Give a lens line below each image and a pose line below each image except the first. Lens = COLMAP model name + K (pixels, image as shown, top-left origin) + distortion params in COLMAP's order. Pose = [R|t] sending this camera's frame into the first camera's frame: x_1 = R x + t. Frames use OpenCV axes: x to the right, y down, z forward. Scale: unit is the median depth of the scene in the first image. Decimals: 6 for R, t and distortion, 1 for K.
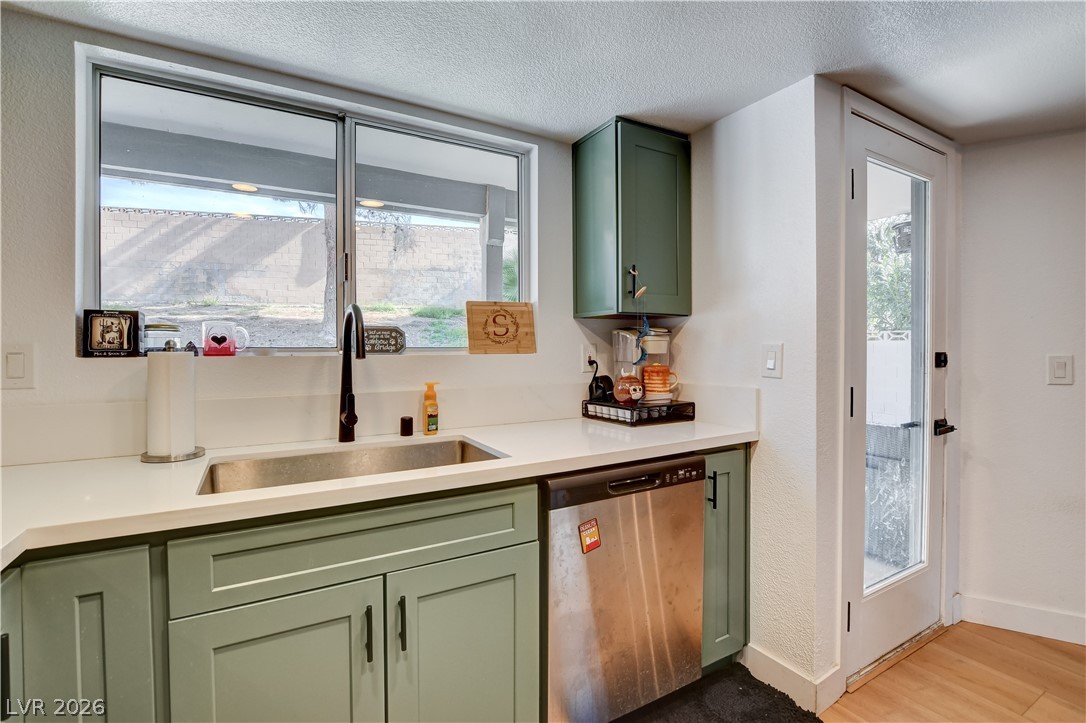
lens RADIAL K [[498.9, 0, 545.3], [0, 498.9, 349.1], [0, 0, 1]] dist [-0.033107, 0.000087]
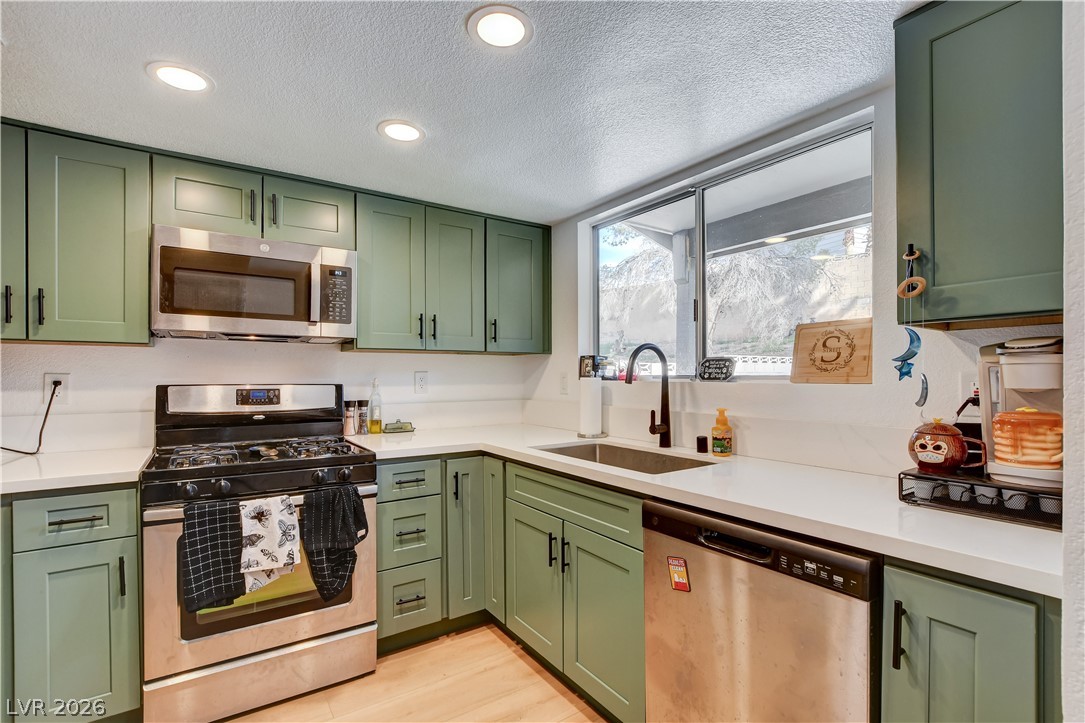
lens RADIAL K [[501.1, 0, 543.7], [0, 501.1, 375.6], [0, 0, 1]] dist [-0.003195, -0.000621]
pose [[0.070470, 0.001954, -0.997512, 0.789248], [-0.007281, 0.999972, 0.001444, -0.001799], [0.997487, 0.007161, 0.070482, 0.517747]]
